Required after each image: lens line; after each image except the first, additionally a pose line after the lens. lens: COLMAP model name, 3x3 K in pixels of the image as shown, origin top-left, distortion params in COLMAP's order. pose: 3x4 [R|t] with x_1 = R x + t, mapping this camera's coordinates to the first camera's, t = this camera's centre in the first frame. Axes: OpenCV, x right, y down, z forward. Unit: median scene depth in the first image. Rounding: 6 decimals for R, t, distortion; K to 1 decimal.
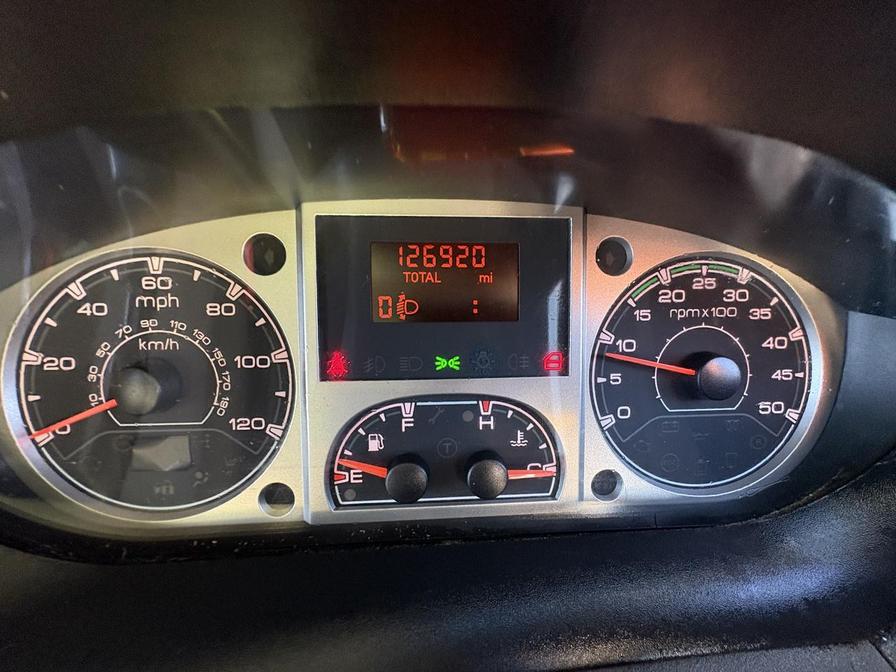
lens RADIAL K [[354.5, 0, 447.6], [0, 354.5, 340.2], [0, 0, 1]] dist [0.000174, -0.000377]
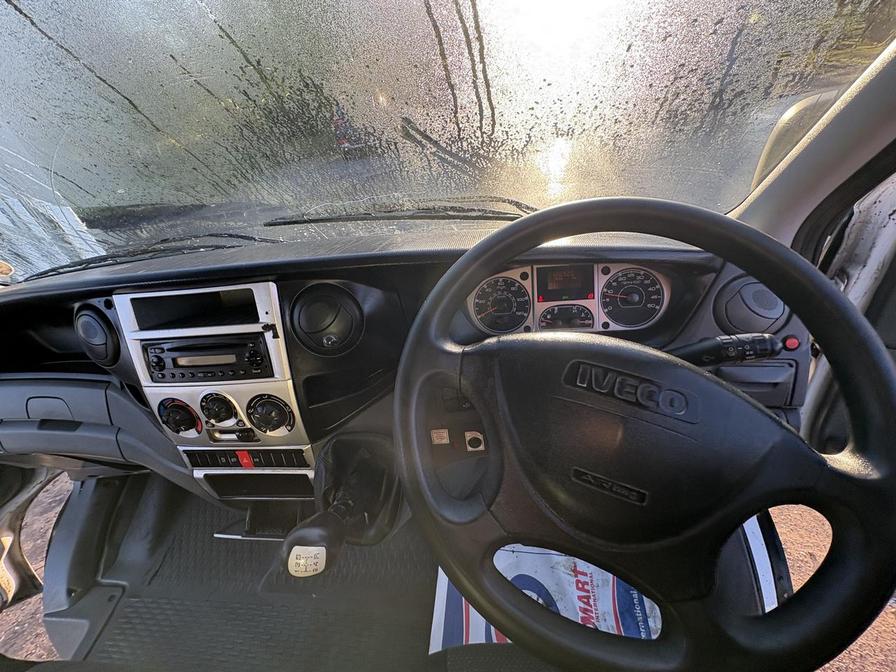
lens RADIAL K [[354.5, 0, 445.0], [0, 354.5, 335.3], [0, 0, 1]] dist [0.000174, -0.000377]
pose [[0.973765, -0.027217, -0.225924, -0.478425], [0.043026, 0.996935, 0.065346, 0.178964], [0.223453, -0.073352, 0.971951, -3.686457]]
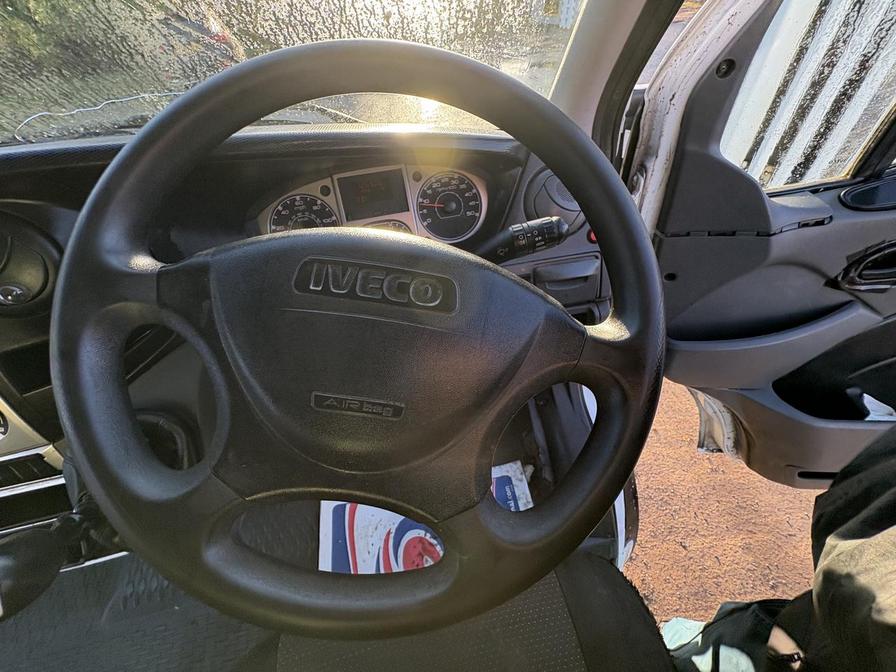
lens RADIAL K [[354.5, 0, 449.4], [0, 354.5, 338.3], [0, 0, 1]] dist [0.000174, -0.000377]
pose [[0.985926, -0.166388, 0.016255, 0.469538], [0.159231, 0.964225, 0.211934, 0.677426], [-0.050937, -0.206363, 0.977149, -3.050179]]
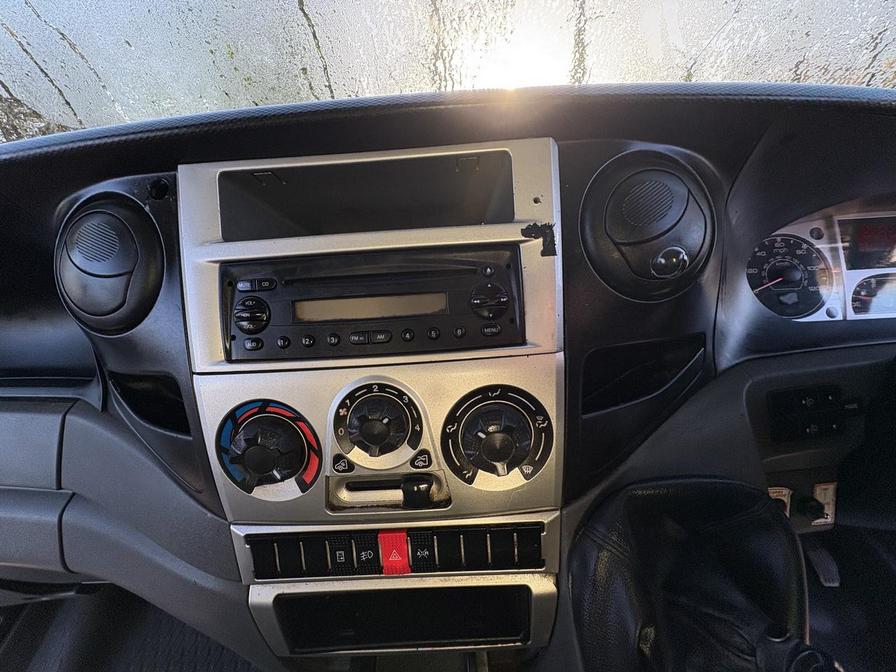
lens RADIAL K [[354.5, 0, 442.1], [0, 354.5, 336.8], [0, 0, 1]] dist [0.000174, -0.000377]
pose [[0.992838, -0.048170, -0.109325, -3.347038], [0.029599, 0.985760, -0.165531, 1.028700], [0.115742, 0.161109, 0.980126, -2.195514]]
